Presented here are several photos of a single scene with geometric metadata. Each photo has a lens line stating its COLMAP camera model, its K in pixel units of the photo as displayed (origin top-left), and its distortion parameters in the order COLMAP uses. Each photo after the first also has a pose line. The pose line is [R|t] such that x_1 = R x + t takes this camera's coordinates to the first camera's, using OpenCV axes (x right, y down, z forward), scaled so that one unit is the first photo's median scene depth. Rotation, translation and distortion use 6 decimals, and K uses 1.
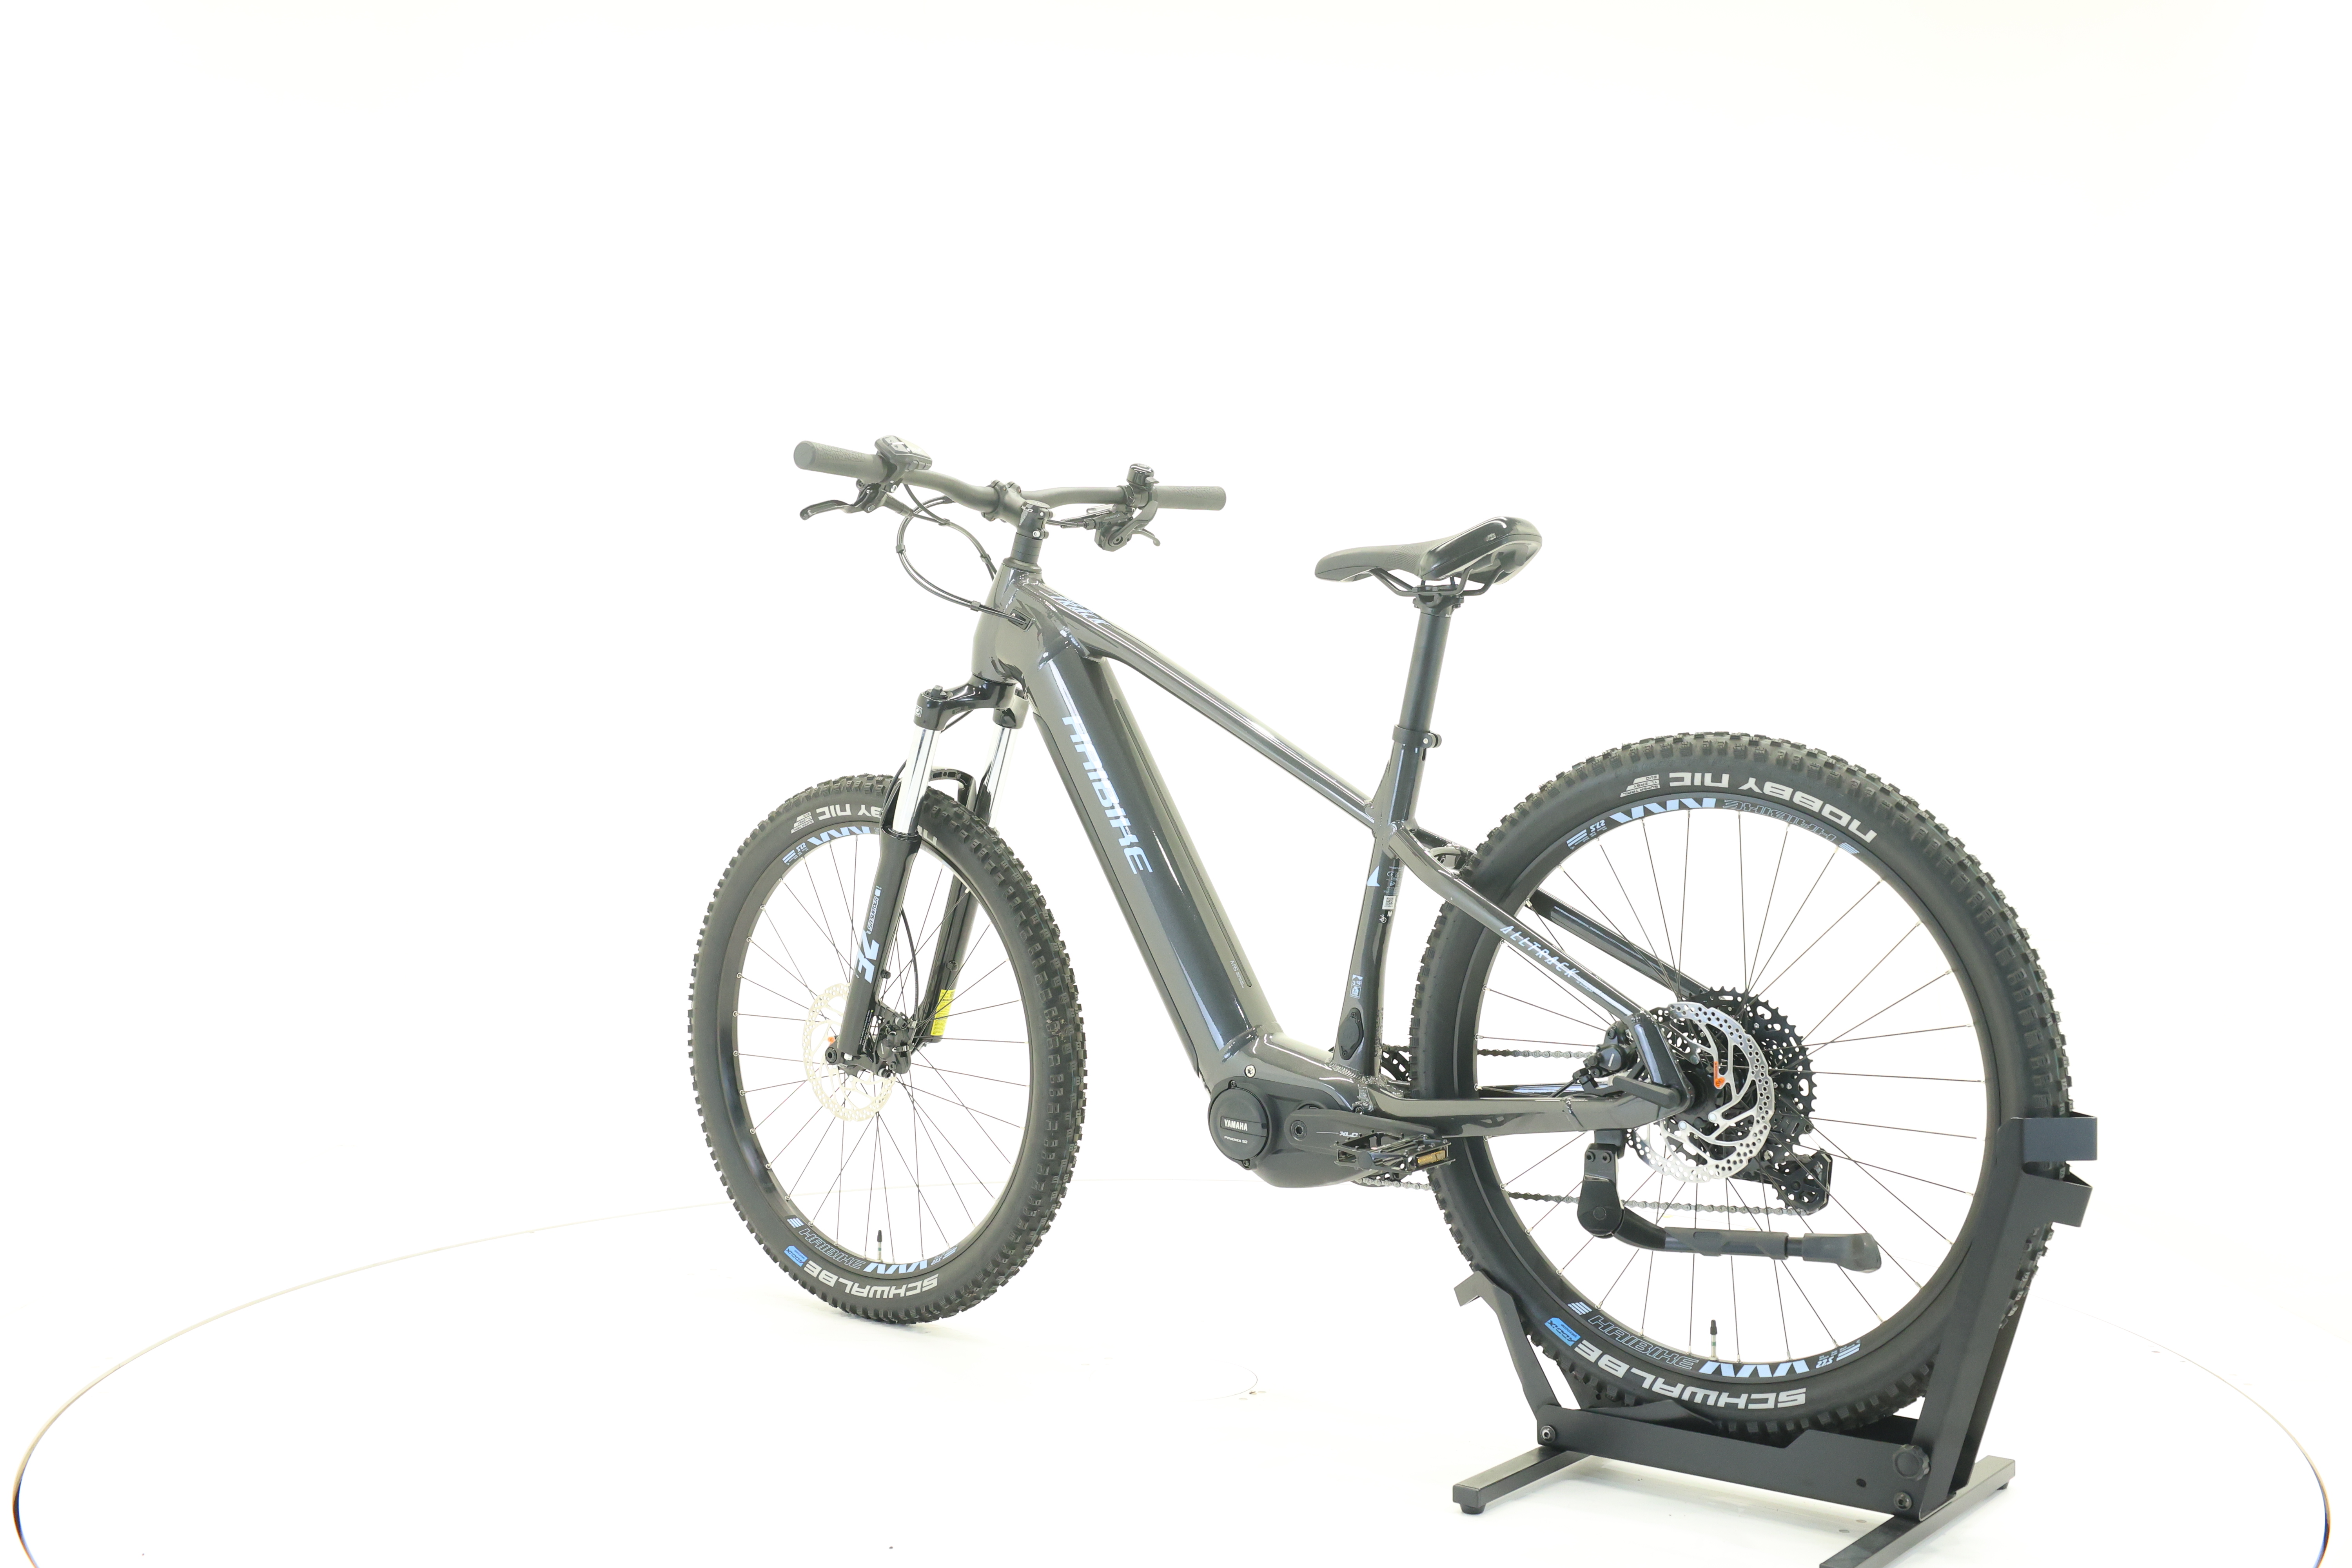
lens RADIAL K [[2559.3, 0, 1188.8], [0, 2559.3, 794.8], [0, 0, 1]] dist [0.077624, 0.000000]
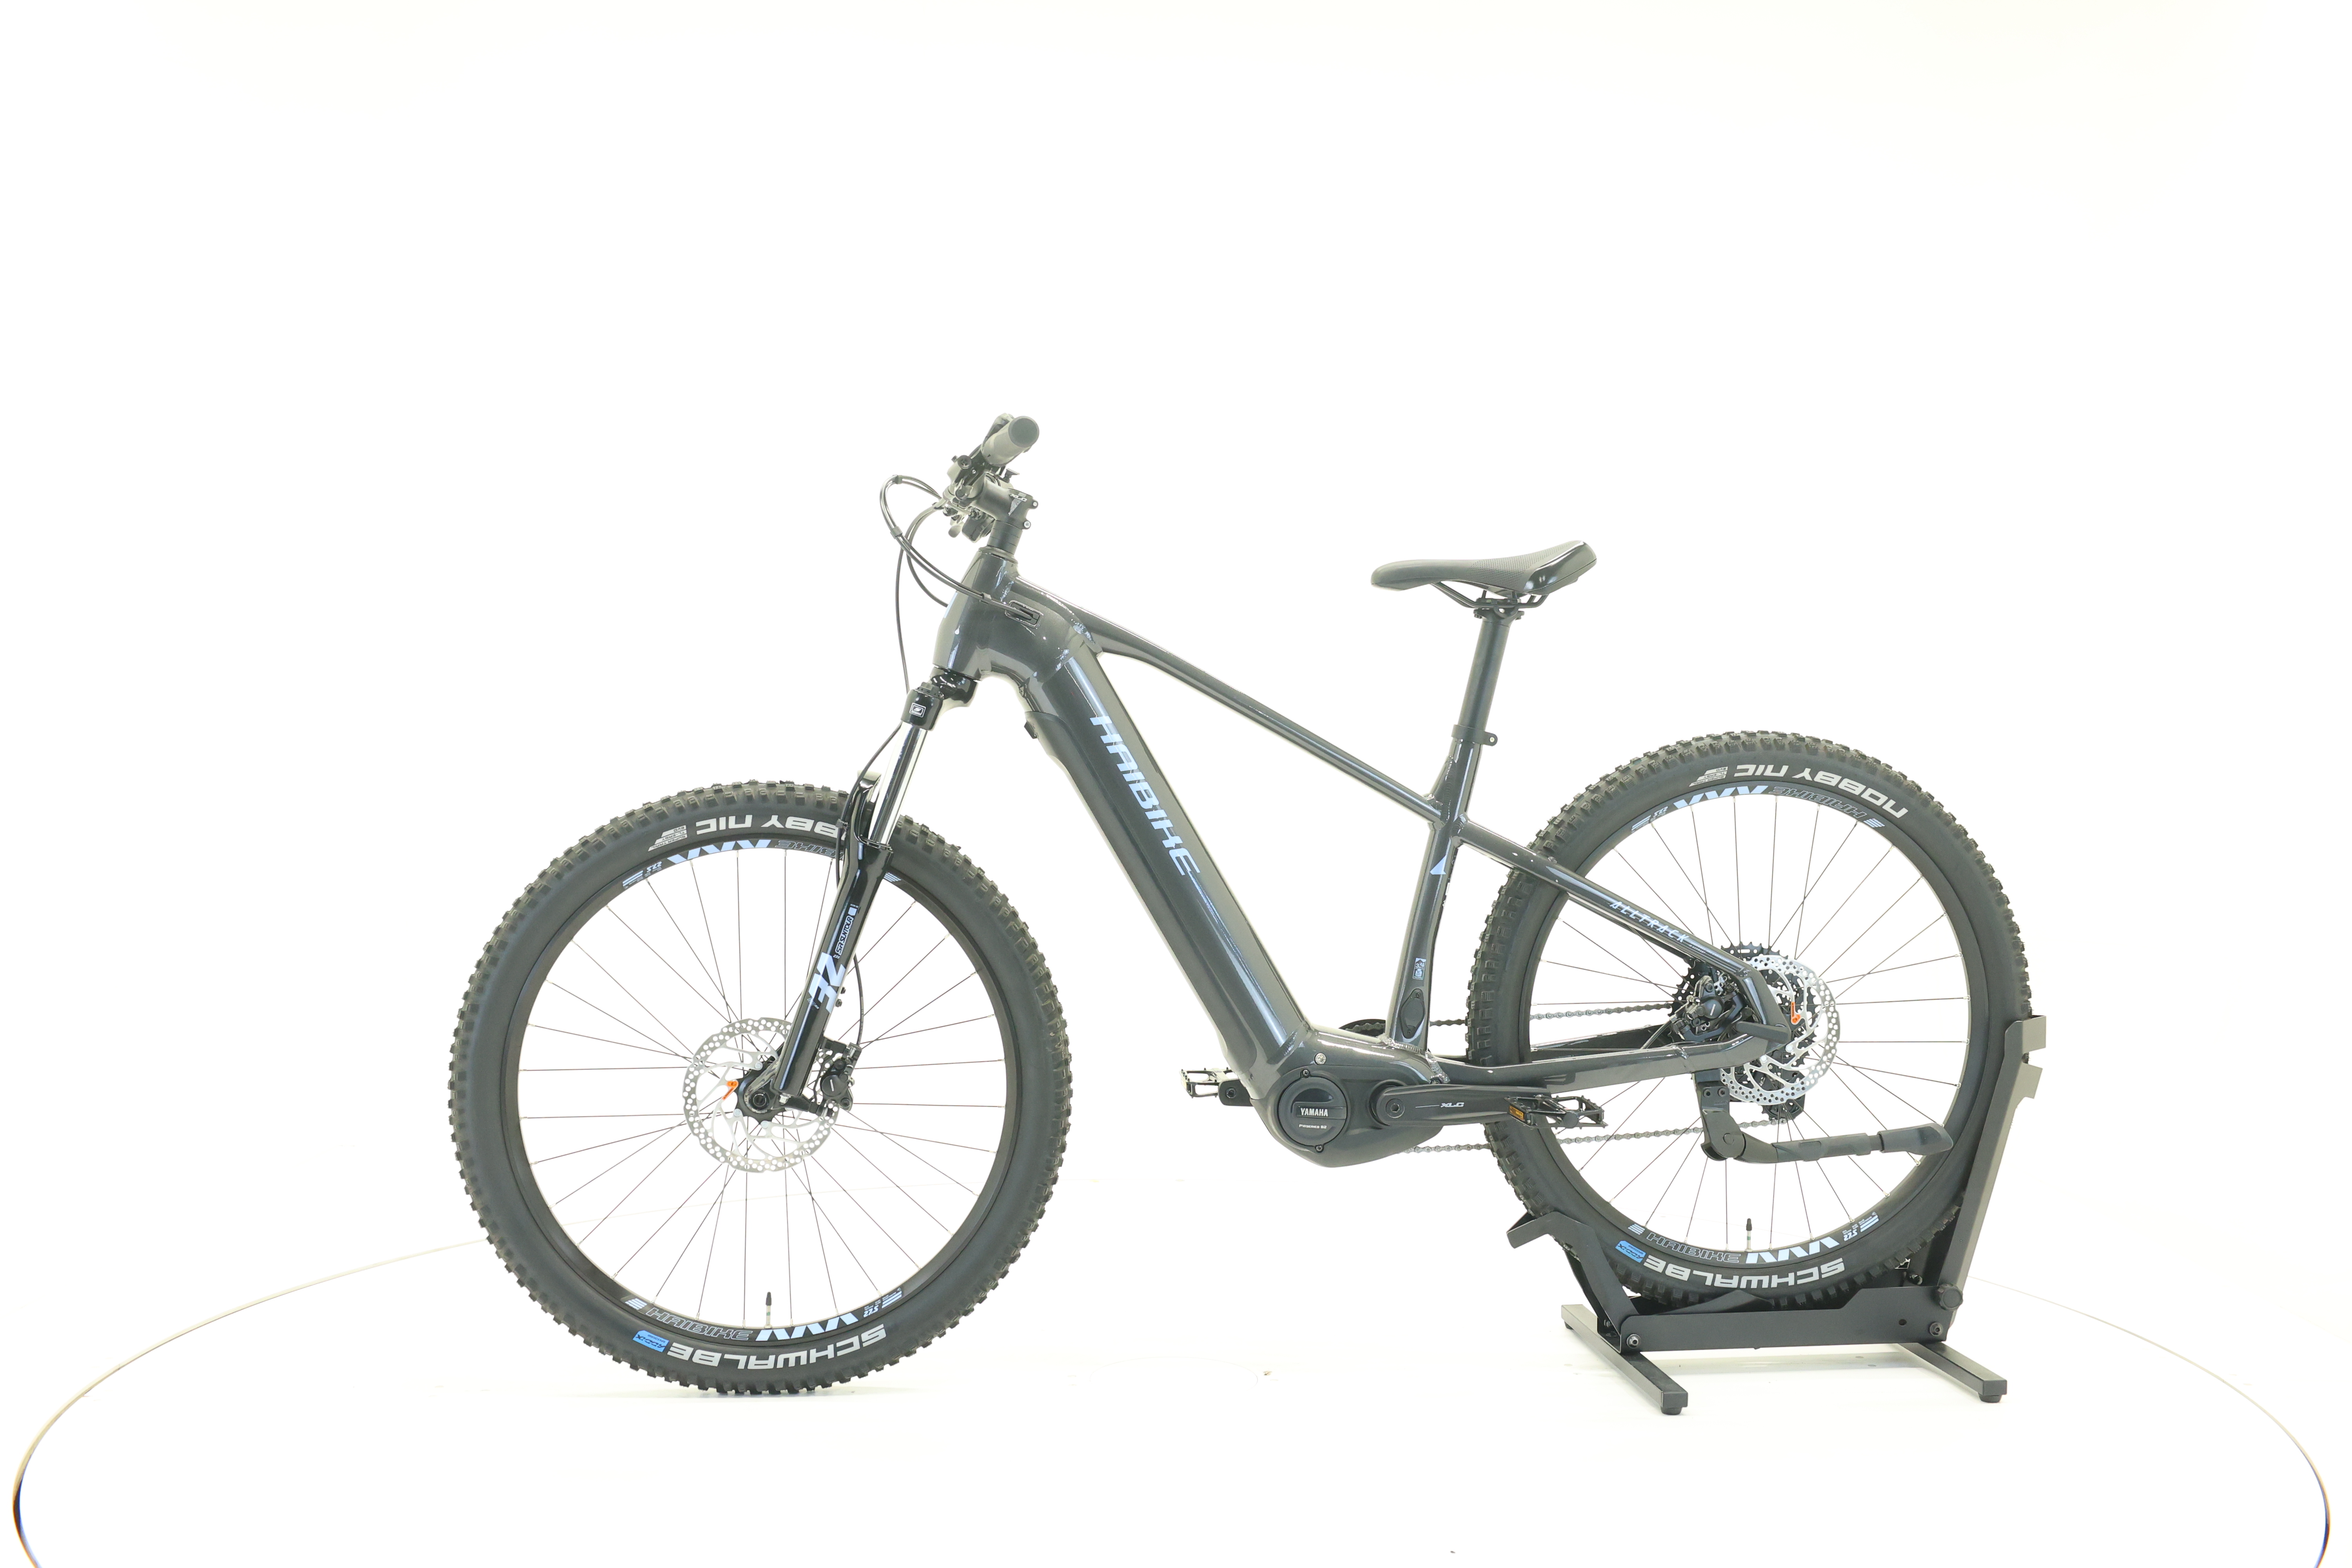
lens RADIAL K [[2559.3, 0, 1172.6], [0, 2559.3, 777.5], [0, 0, 1]] dist [0.077624, 0.000000]
pose [[0.693668, -0.022487, 0.719944, -0.785140], [0.017844, 0.999742, 0.014033, -0.022392], [-0.720074, 0.003113, 0.693891, 0.331556]]
